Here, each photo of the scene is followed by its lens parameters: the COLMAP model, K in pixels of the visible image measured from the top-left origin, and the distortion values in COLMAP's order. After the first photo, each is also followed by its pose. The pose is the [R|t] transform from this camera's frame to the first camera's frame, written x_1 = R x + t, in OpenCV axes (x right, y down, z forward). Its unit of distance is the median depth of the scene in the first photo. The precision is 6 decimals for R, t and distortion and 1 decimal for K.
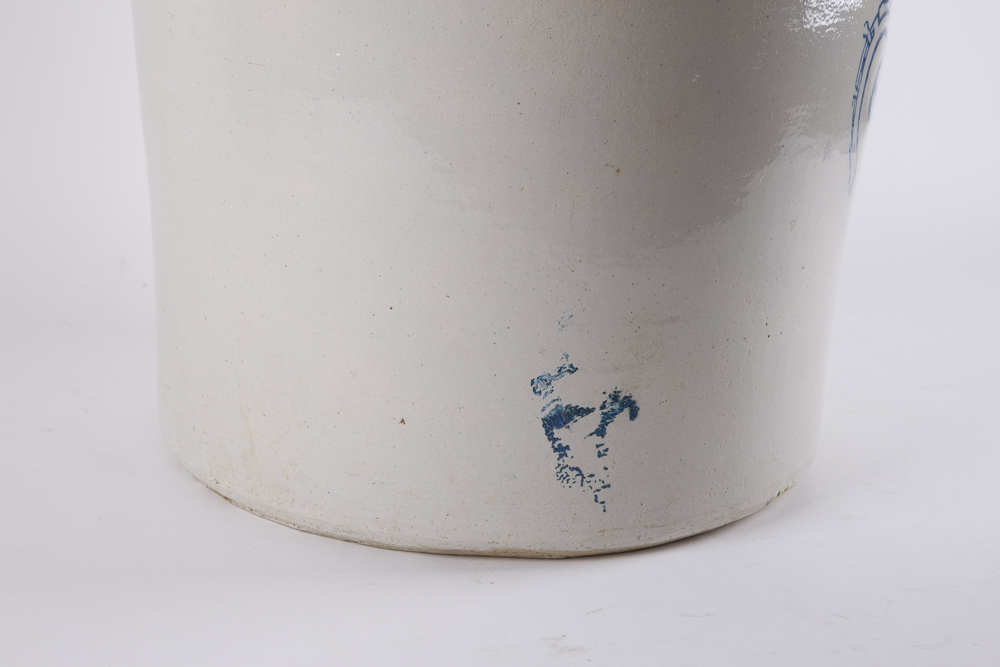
lens RADIAL K [[2111.5, 0, 499.9], [0, 2111.5, 331.7], [0, 0, 1]] dist [0.364706, 0.000000]
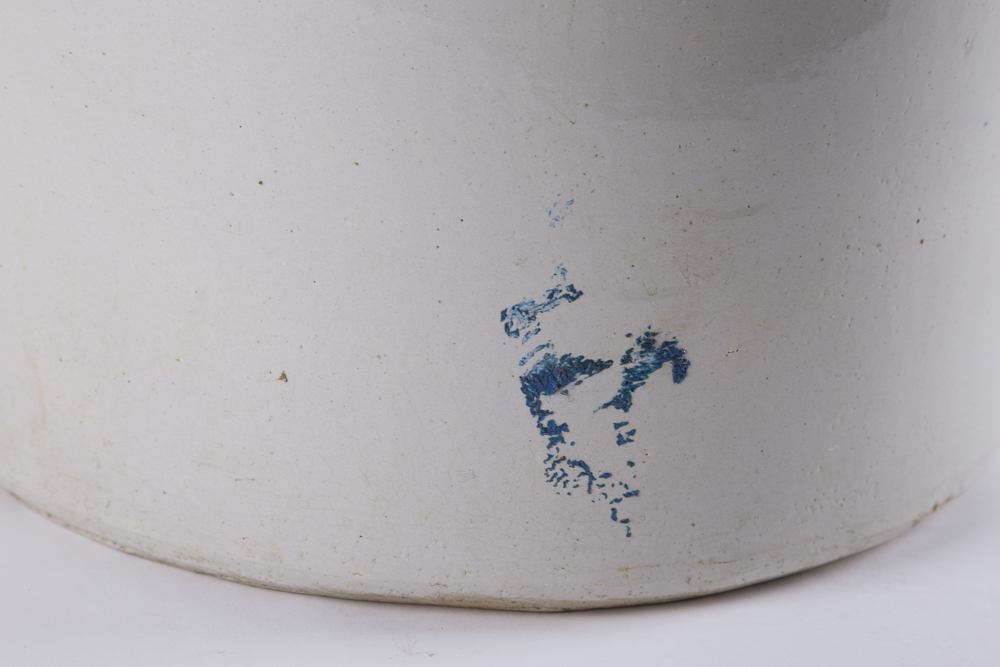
lens RADIAL K [[2515.7, 0, 499.7], [0, 2515.7, 335.2], [0, 0, 1]] dist [0.332947, 0.000000]
pose [[0.997777, 0.019679, -0.063668, 0.057293], [-0.016934, 0.998916, 0.043370, -0.000486], [0.064452, -0.042195, 0.997028, 0.303882]]
